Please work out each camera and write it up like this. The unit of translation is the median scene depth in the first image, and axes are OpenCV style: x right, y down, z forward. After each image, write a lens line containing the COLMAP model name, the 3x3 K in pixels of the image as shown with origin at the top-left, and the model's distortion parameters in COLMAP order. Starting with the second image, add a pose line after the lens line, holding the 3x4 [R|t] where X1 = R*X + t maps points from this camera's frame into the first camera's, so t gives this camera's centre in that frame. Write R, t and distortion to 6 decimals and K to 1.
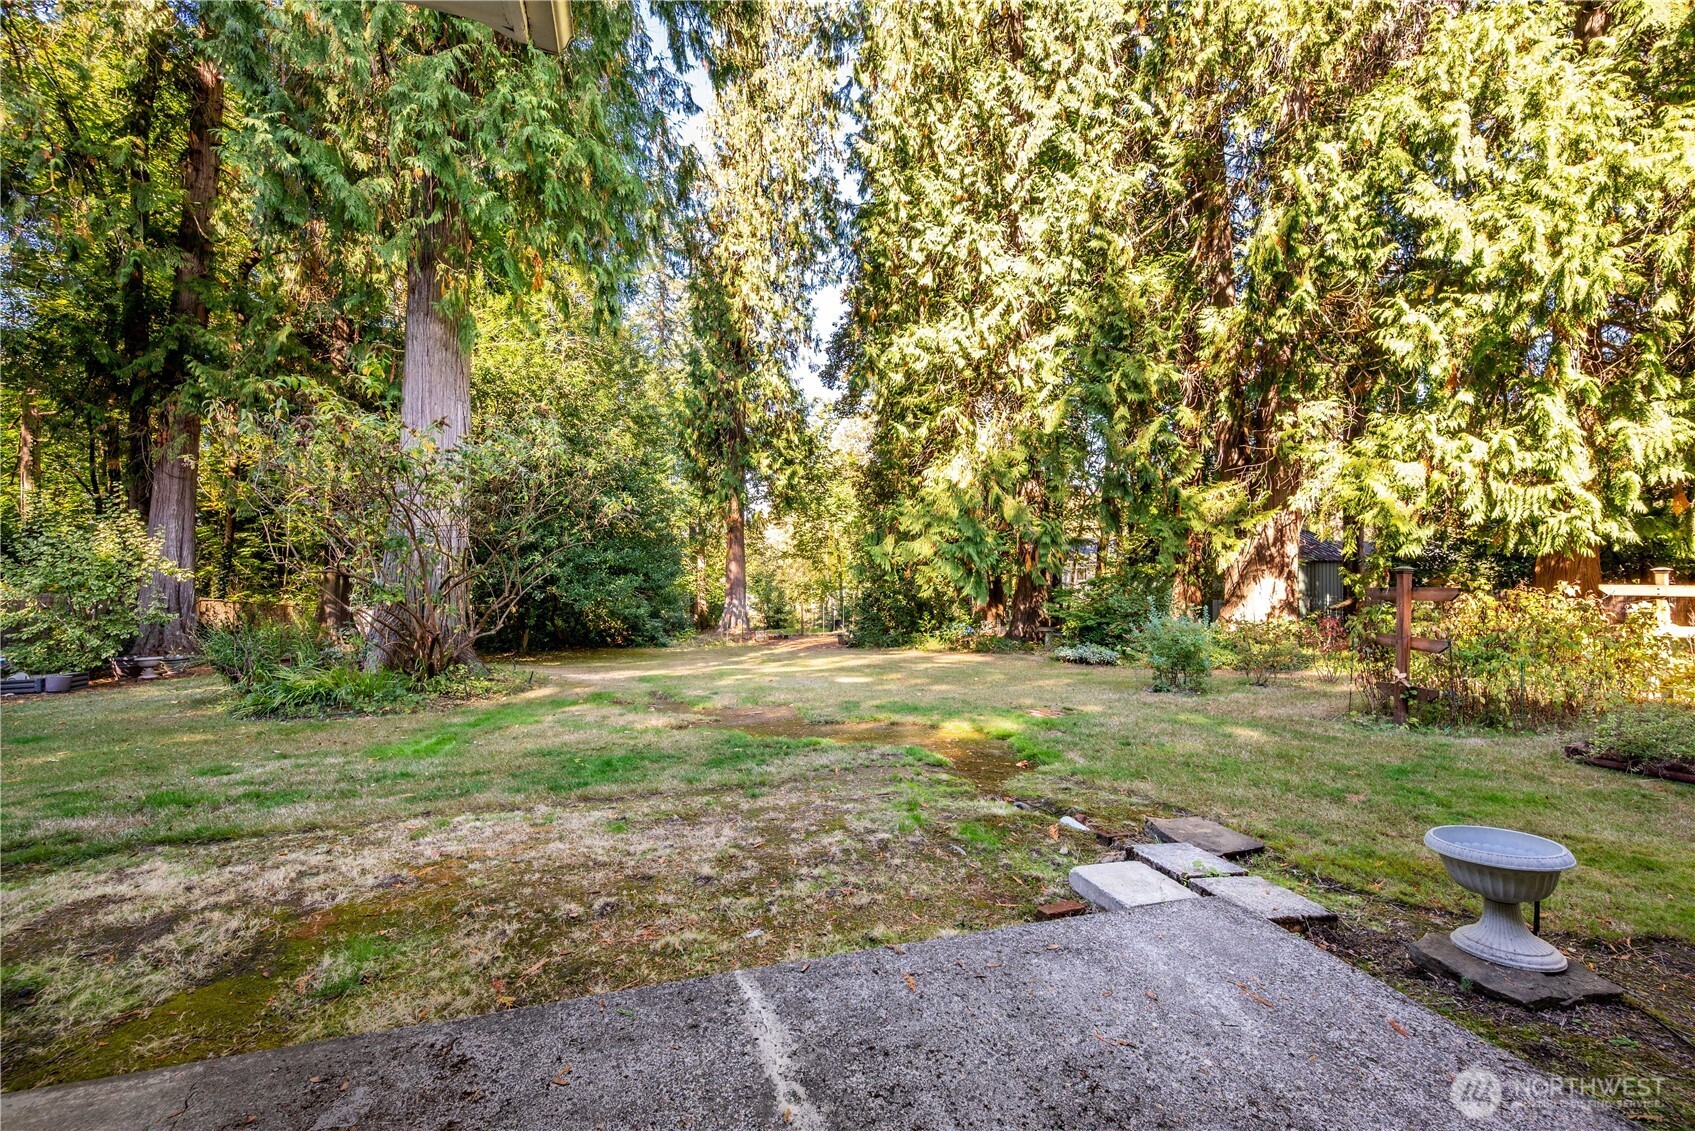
lens RADIAL K [[702.4, 0, 847.5], [0, 702.4, 565.5], [0, 0, 1]] dist [0.003298, 0.000804]
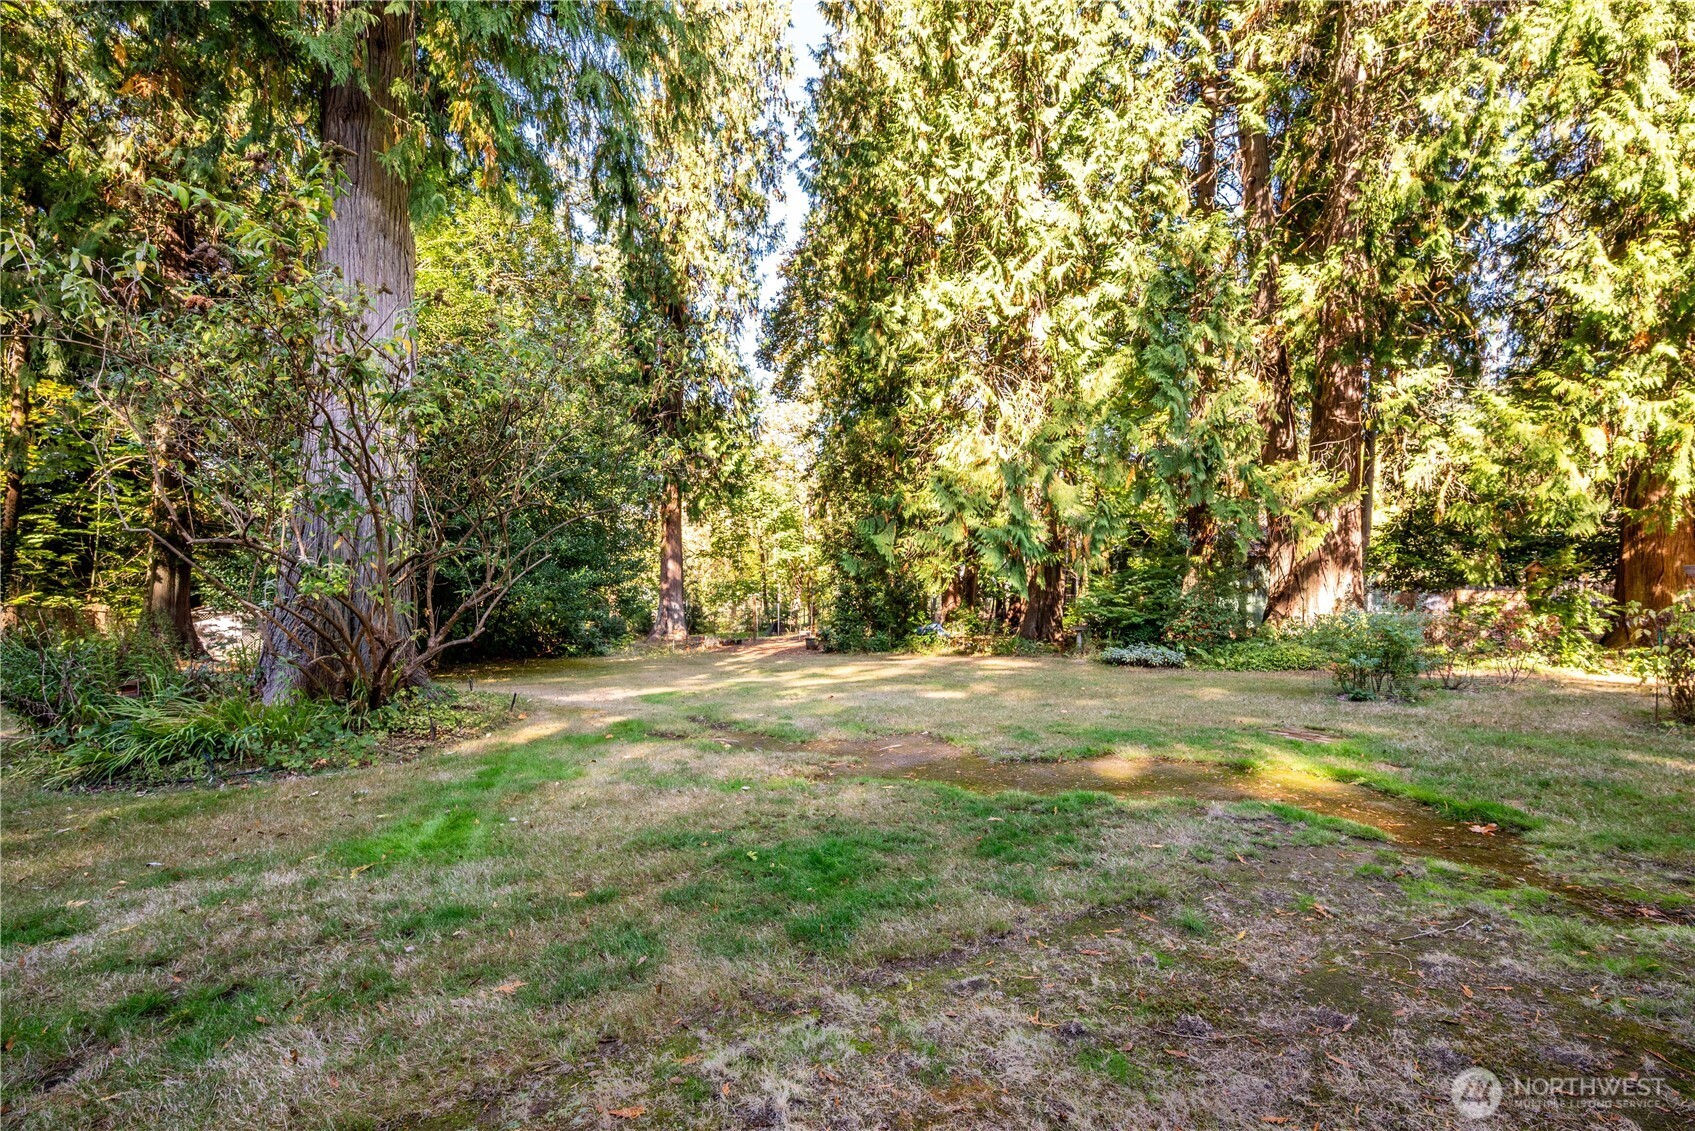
lens RADIAL K [[720.1, 0, 847.5], [0, 720.1, 565.5], [0, 0, 1]] dist [0.002301, -0.000099]
pose [[0.989475, -0.000713, 0.144703, -0.144873], [0.001204, 0.999994, -0.003306, 0.015419], [-0.144700, 0.003445, 0.989470, 0.149231]]
